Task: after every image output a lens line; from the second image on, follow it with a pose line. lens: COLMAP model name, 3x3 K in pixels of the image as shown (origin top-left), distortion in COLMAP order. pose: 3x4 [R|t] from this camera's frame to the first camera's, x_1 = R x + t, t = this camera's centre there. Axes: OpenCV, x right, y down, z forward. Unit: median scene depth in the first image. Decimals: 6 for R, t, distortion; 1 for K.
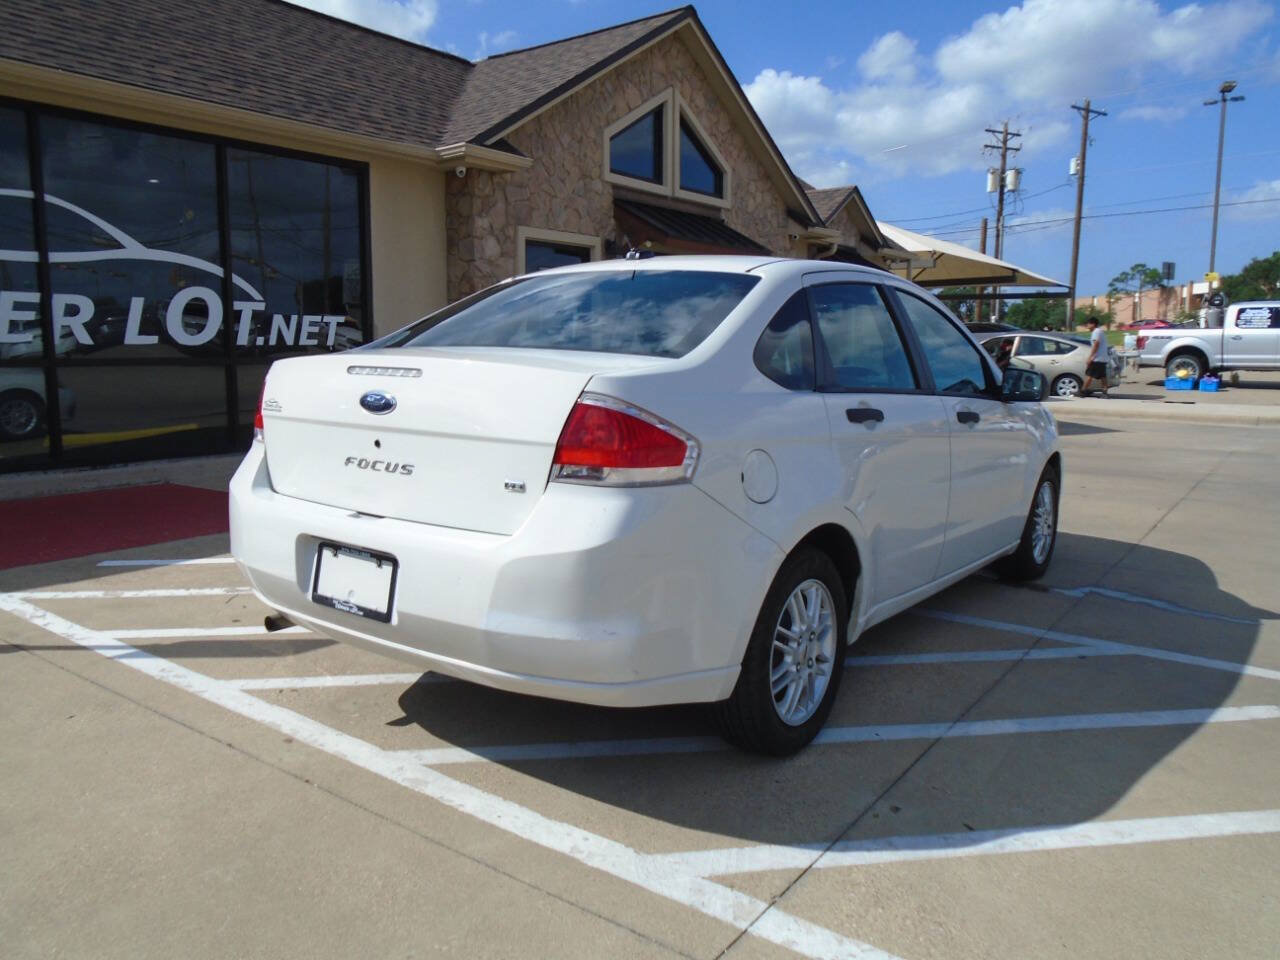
lens RADIAL K [[975.9, 0, 641.5], [0, 975.9, 466.2], [0, 0, 1]] dist [-0.019683, 0.006128]
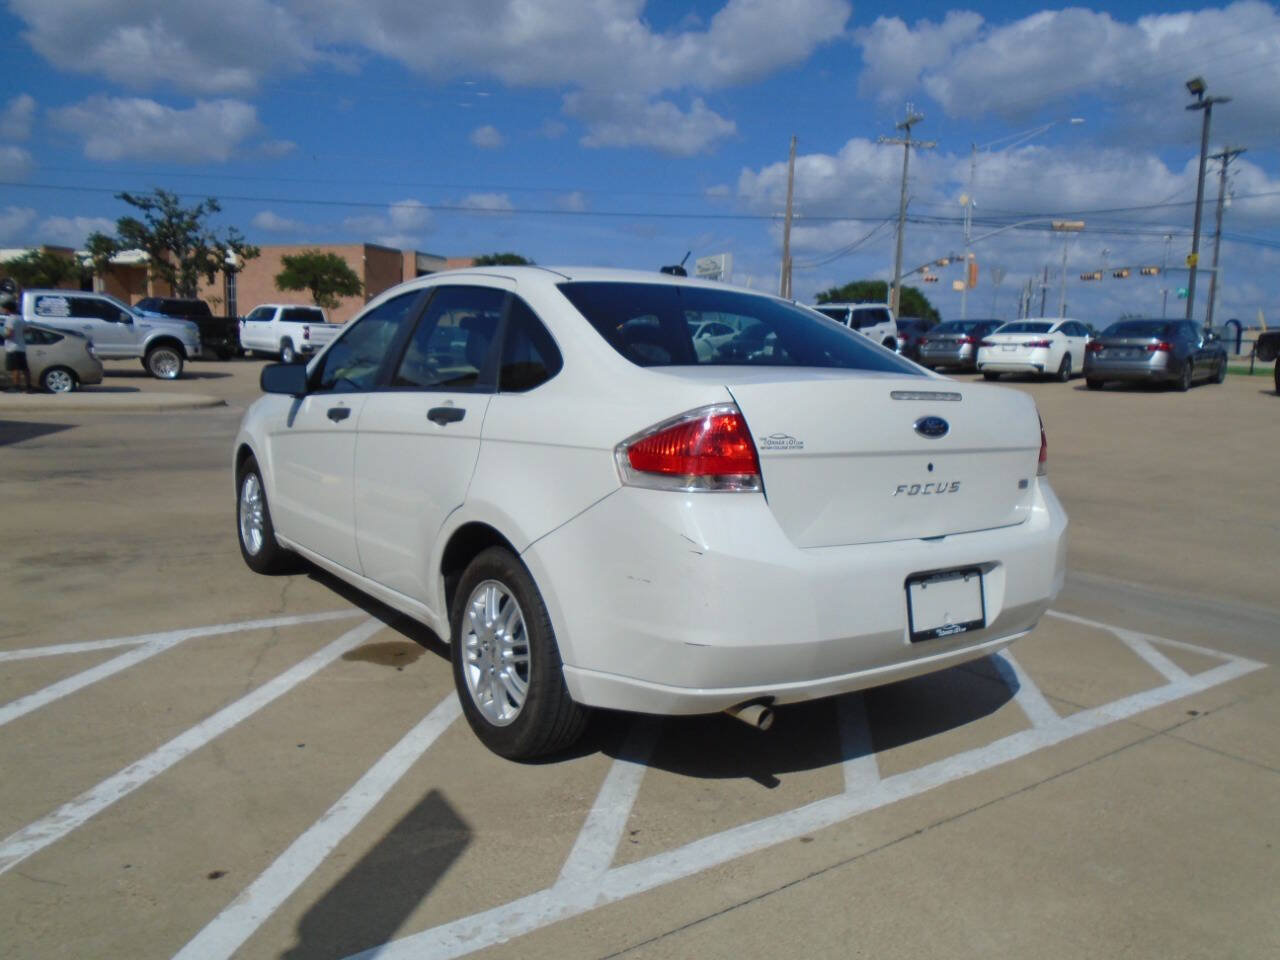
lens RADIAL K [[975.9, 0, 634.8], [0, 975.9, 451.3], [0, 0, 1]] dist [-0.019683, 0.006128]
pose [[0.304660, -0.091813, 0.948026, -0.461258], [0.089709, 0.993684, 0.067406, -0.047095], [-0.948227, 0.064510, 0.310972, 0.338573]]
